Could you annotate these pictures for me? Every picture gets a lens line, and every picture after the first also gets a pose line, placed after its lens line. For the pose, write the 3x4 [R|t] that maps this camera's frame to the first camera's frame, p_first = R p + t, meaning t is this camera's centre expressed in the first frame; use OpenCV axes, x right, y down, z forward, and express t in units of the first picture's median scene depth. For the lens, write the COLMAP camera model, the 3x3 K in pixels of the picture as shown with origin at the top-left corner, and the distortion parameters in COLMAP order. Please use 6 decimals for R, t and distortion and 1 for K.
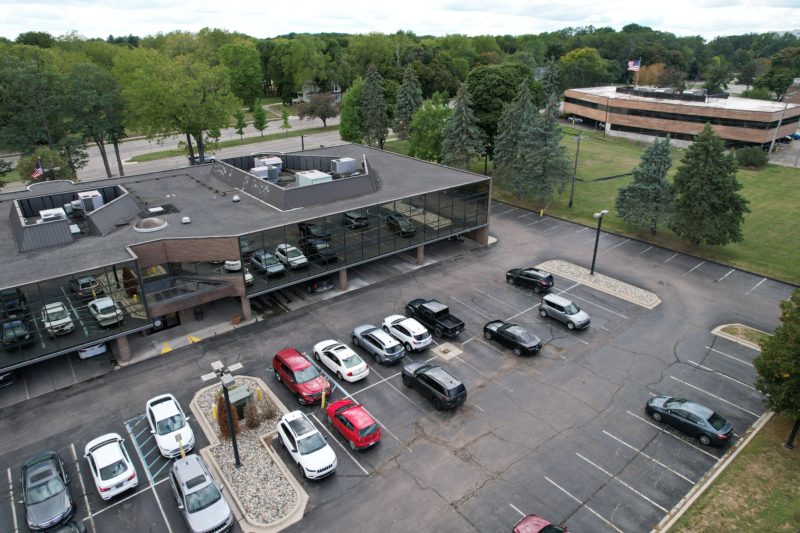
lens RADIAL K [[513.2, 0, 400.0], [0, 513.2, 266.5], [0, 0, 1]] dist [-0.071379, 0.058587]
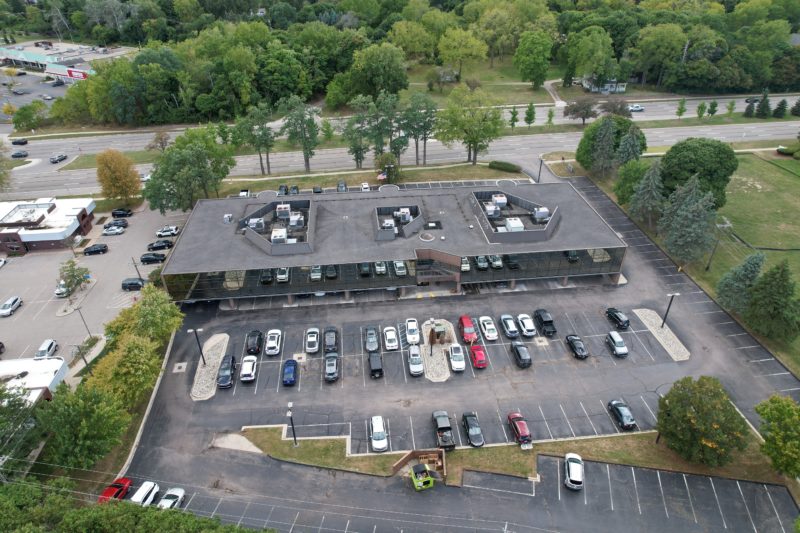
lens RADIAL K [[513.2, 0, 400.0], [0, 513.2, 266.5], [0, 0, 1]] dist [-0.071379, 0.058587]
pose [[0.842506, 0.295300, -0.450535, 0.461265], [-0.216471, 0.951451, 0.218818, -0.451969], [0.493279, -0.086827, 0.865527, -1.023738]]
